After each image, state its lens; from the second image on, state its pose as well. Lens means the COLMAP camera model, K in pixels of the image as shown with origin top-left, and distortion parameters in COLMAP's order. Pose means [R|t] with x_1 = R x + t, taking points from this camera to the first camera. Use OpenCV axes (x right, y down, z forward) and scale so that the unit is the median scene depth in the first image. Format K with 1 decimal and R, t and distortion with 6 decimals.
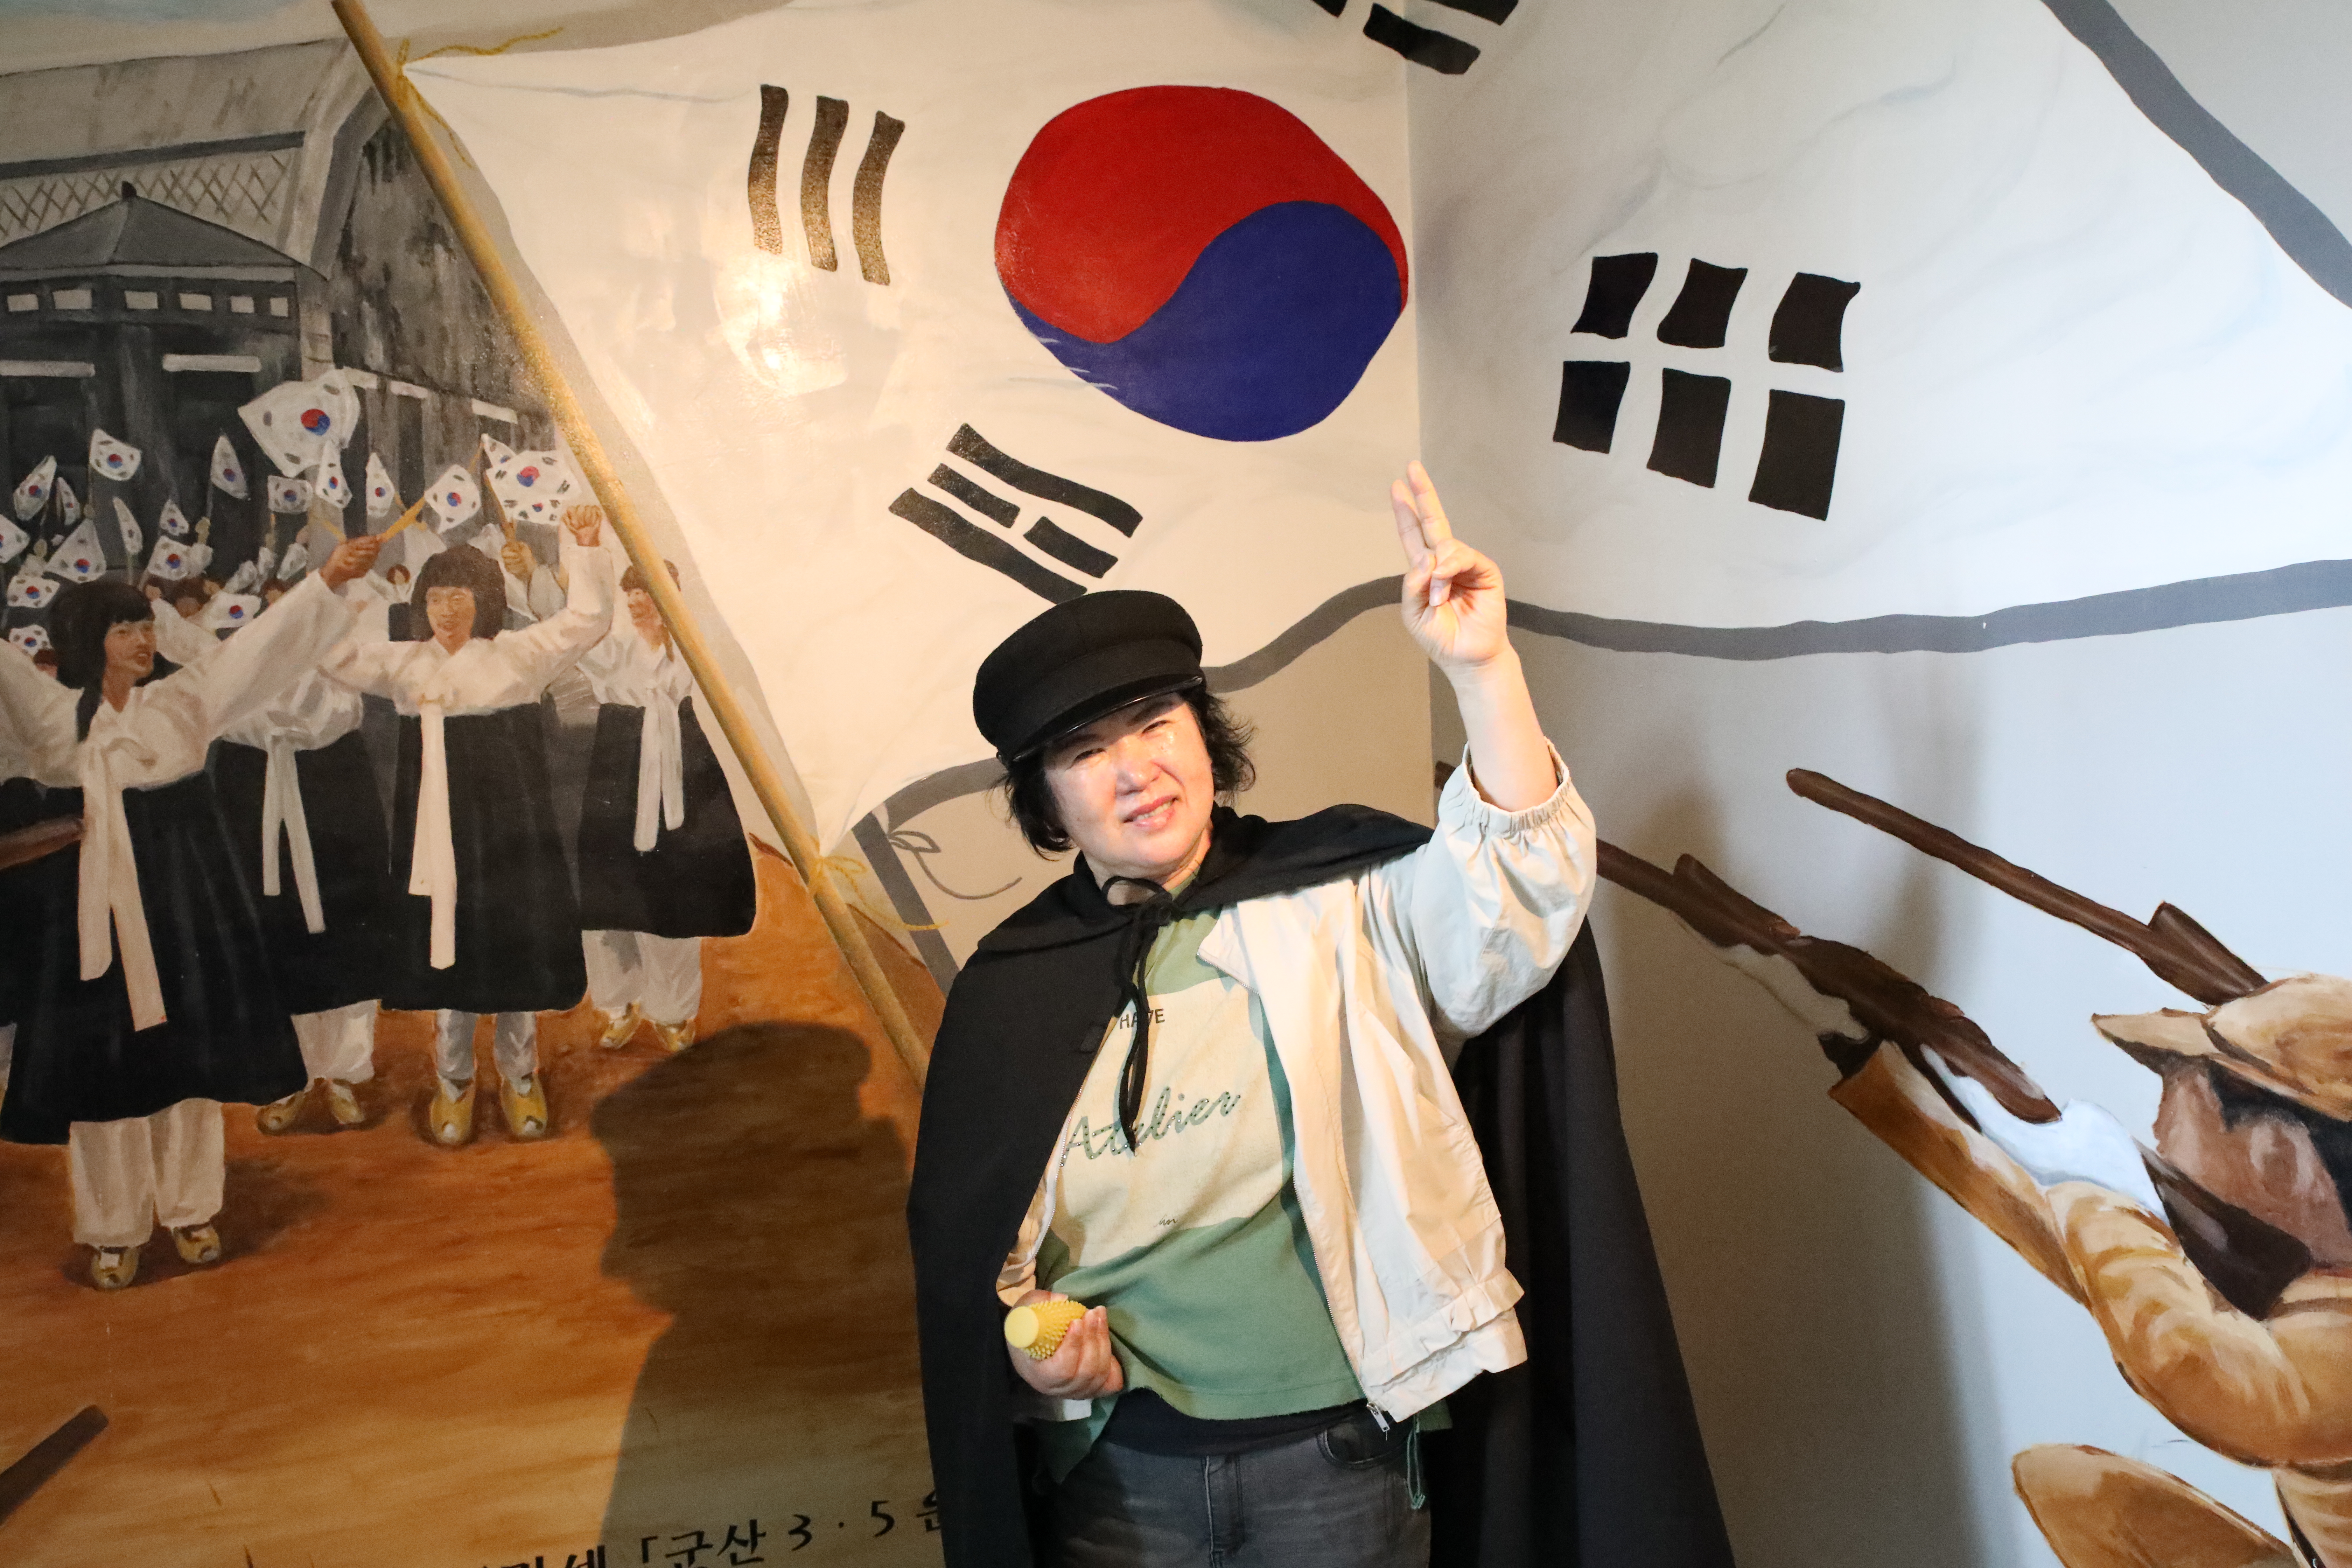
lens RADIAL K [[2177.2, 0, 1175.5], [0, 2177.2, 776.9], [0, 0, 1]] dist [-0.062141, 0.140028]
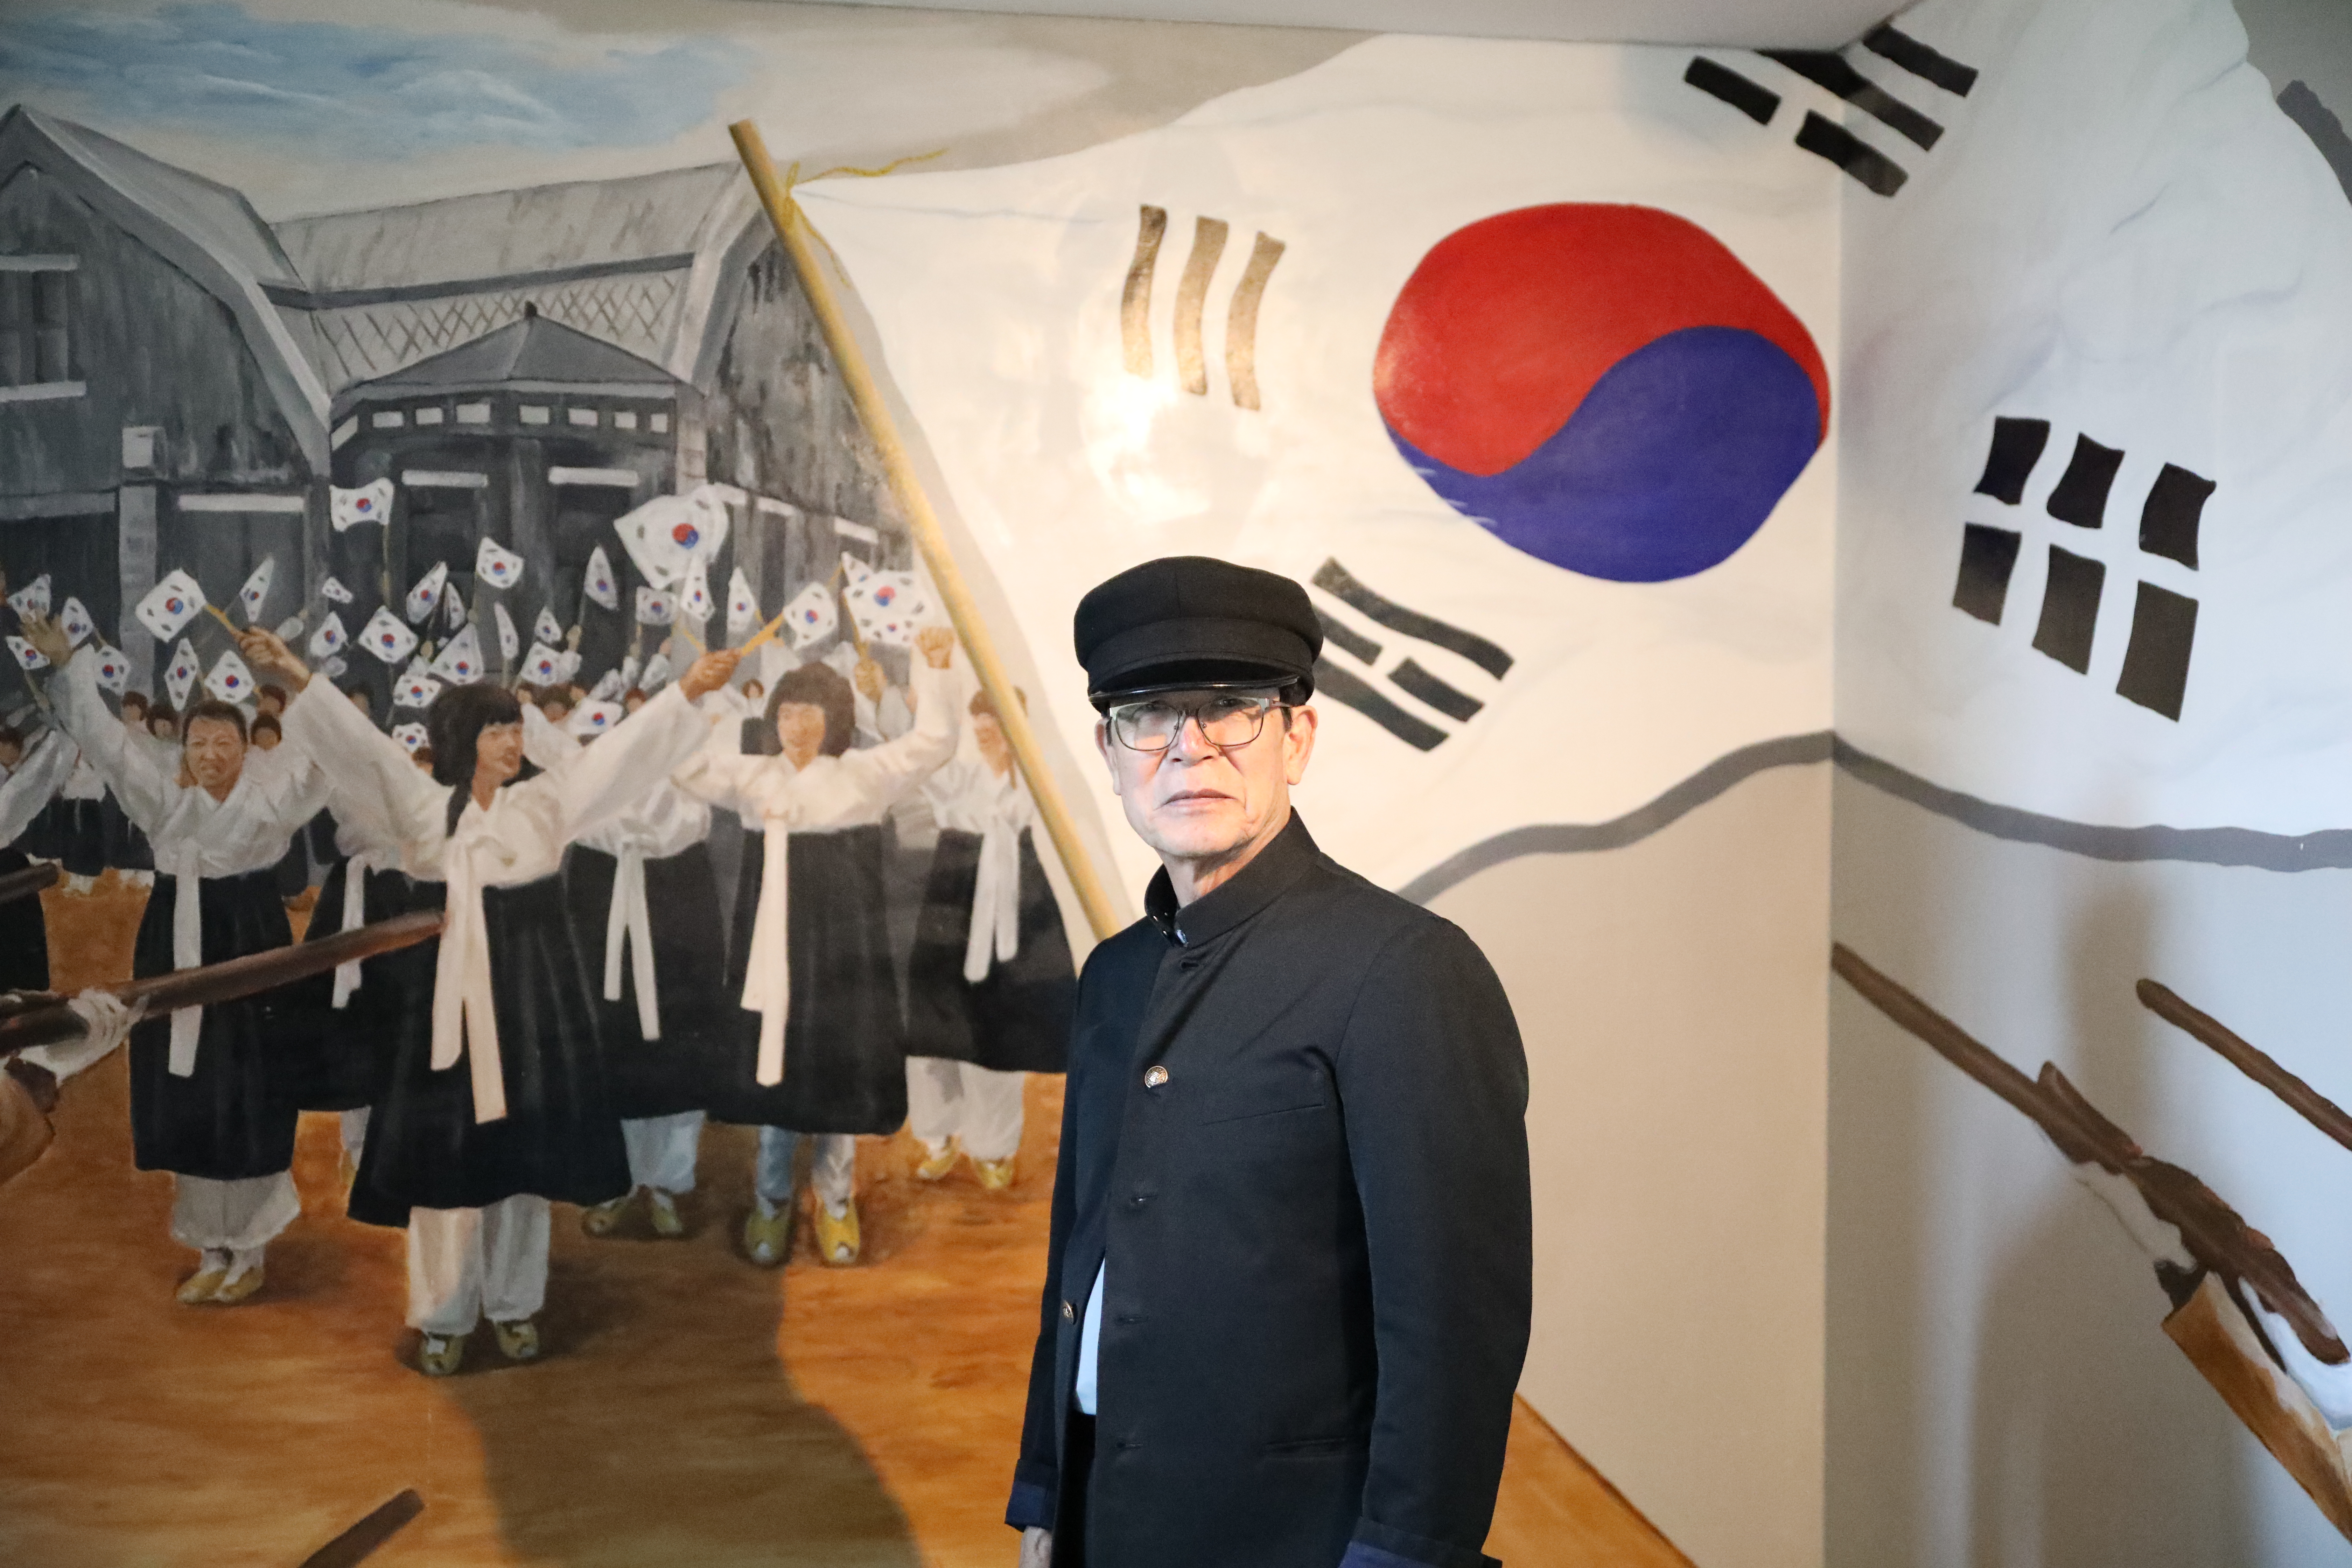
lens RADIAL K [[2956.0, 0, 1176.0], [0, 2956.0, 784.0], [0, 0, 1]] dist [0.027864, 0.138884]
pose [[0.980230, 0.056100, -0.189740, 0.098352], [-0.063847, 0.997347, -0.034958, -0.014274], [0.187276, 0.046381, 0.981212, -0.315254]]
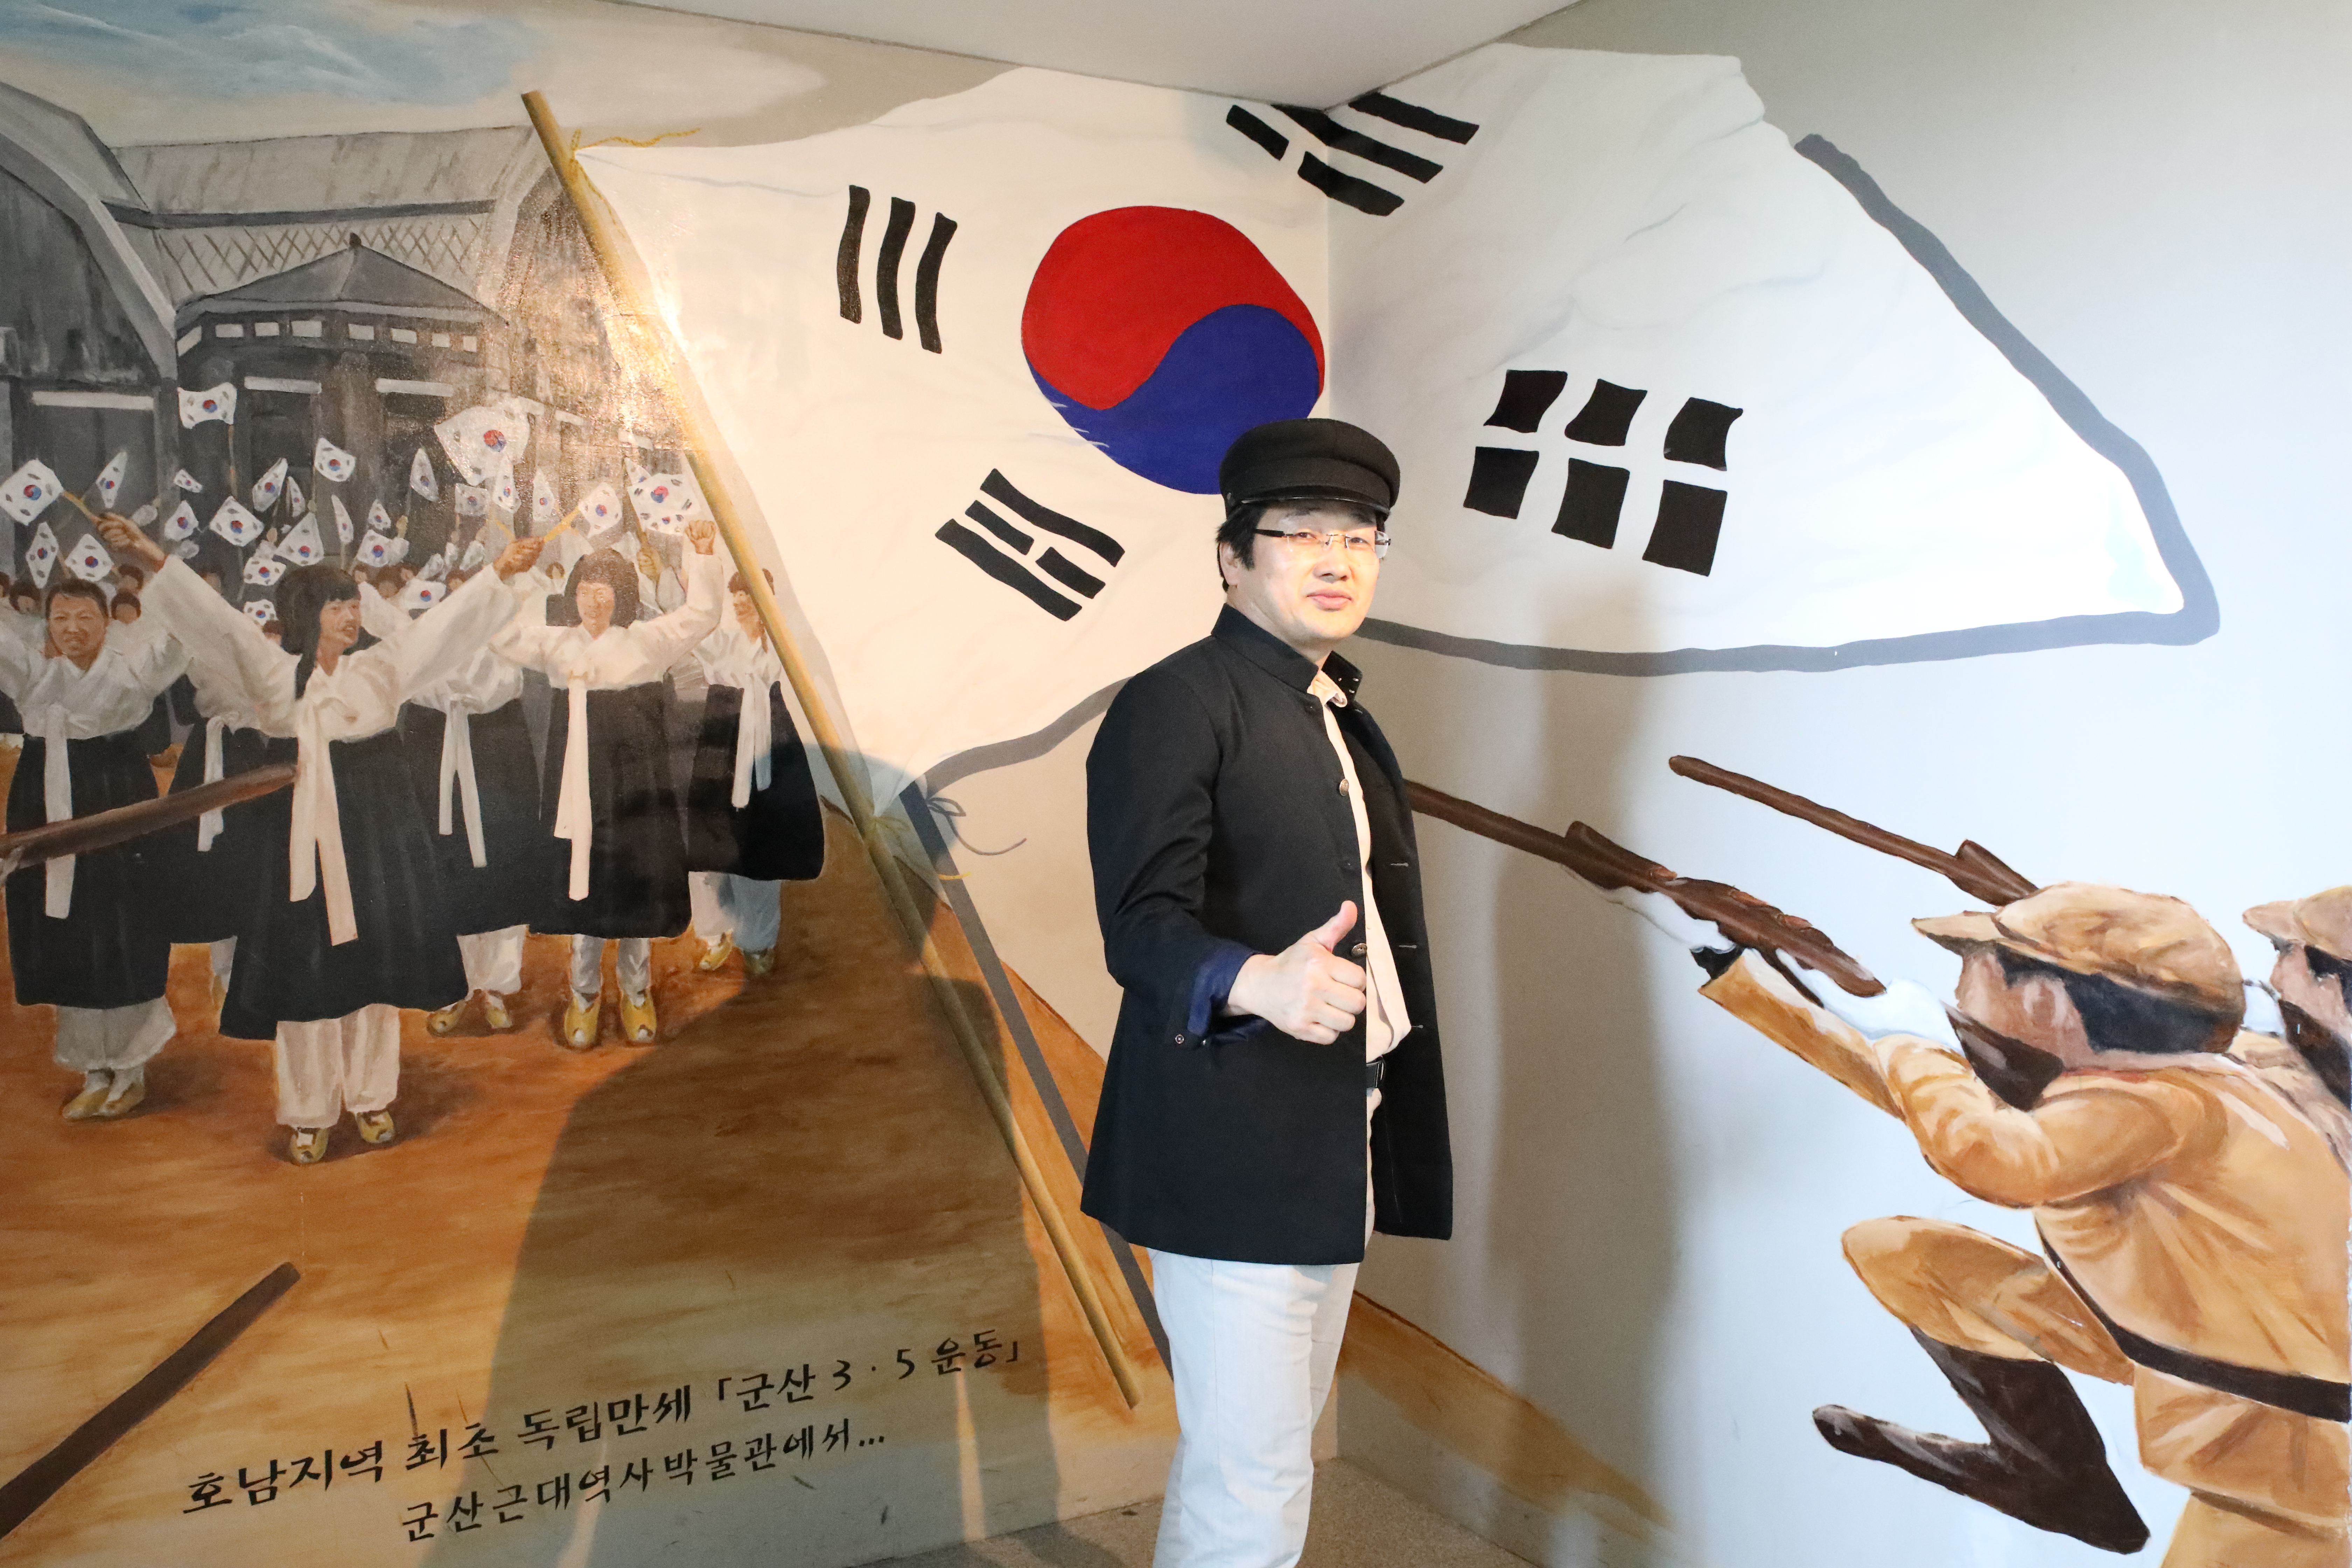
lens RADIAL K [[2172.6, 0, 1176.0], [0, 2172.6, 784.0], [0, 0, 1]] dist [-0.064101, 0.143260]
pose [[0.979787, 0.024489, 0.198537, -0.260946], [-0.021300, 0.999608, -0.018182, 0.040145], [-0.198904, 0.013585, 0.979925, -0.247566]]
